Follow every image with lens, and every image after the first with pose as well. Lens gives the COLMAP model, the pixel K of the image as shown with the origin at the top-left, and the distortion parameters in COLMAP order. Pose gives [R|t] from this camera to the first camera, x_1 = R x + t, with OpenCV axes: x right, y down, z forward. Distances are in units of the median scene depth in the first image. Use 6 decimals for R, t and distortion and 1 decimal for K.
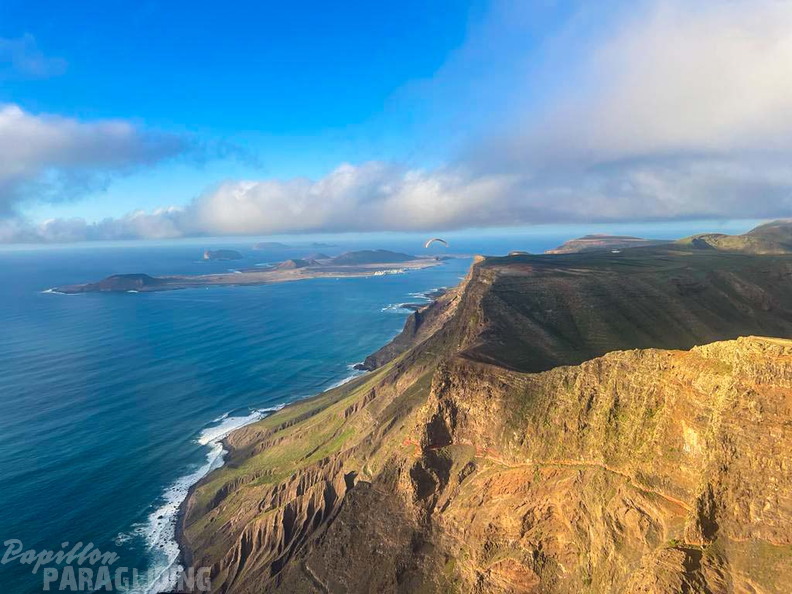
lens RADIAL K [[584.2, 0, 409.8], [0, 584.2, 295.0], [0, 0, 1]] dist [0.091679, -0.117773]
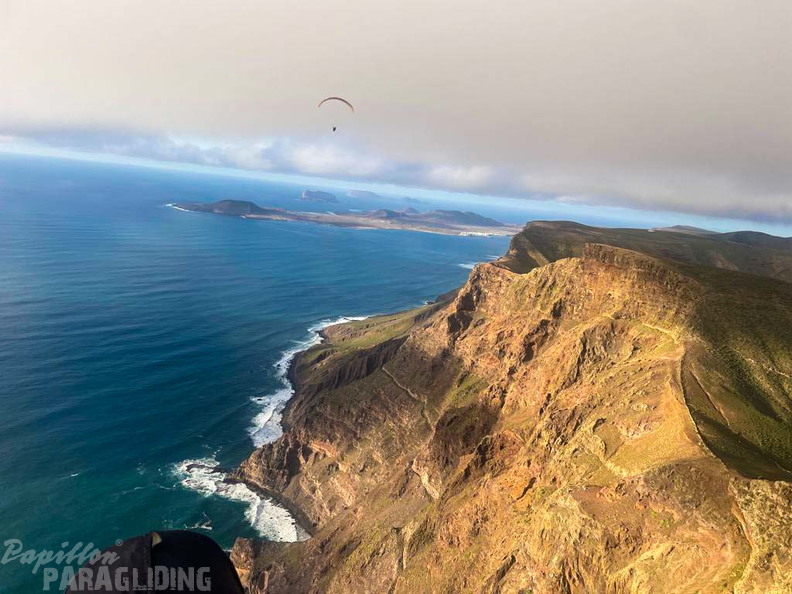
lens RADIAL K [[584.2, 0, 409.8], [0, 584.2, 295.0], [0, 0, 1]] dist [0.091679, -0.117773]
pose [[0.978067, 0.162252, -0.130612, 0.102062], [-0.153374, 0.985284, 0.075451, 0.106638], [0.140932, -0.053764, 0.988558, -0.736050]]
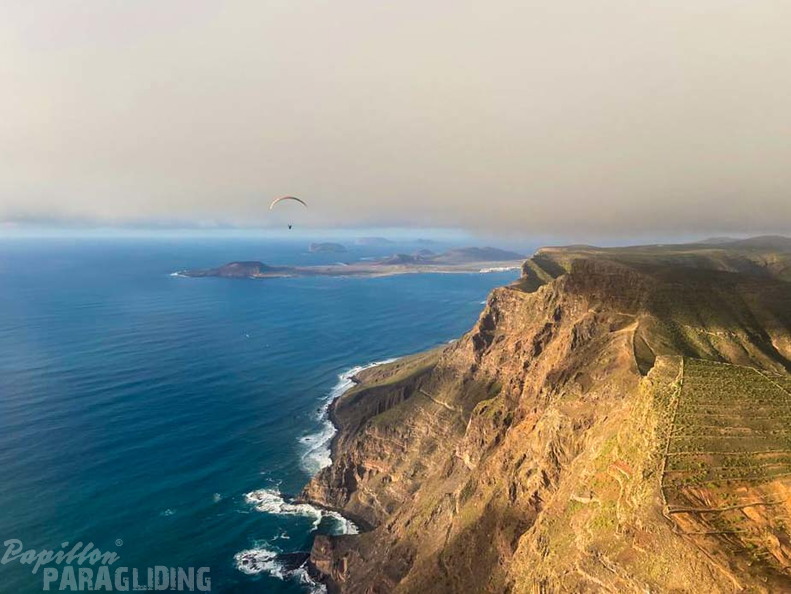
lens RADIAL K [[641.0, 0, 397.4], [0, 641.0, 284.3], [0, 0, 1]] dist [0.086037, -0.001256]
pose [[0.980515, 0.046036, -0.190975, 0.154175], [-0.049781, 0.998650, -0.014855, 0.149266], [0.190033, 0.024072, 0.981482, -1.203922]]
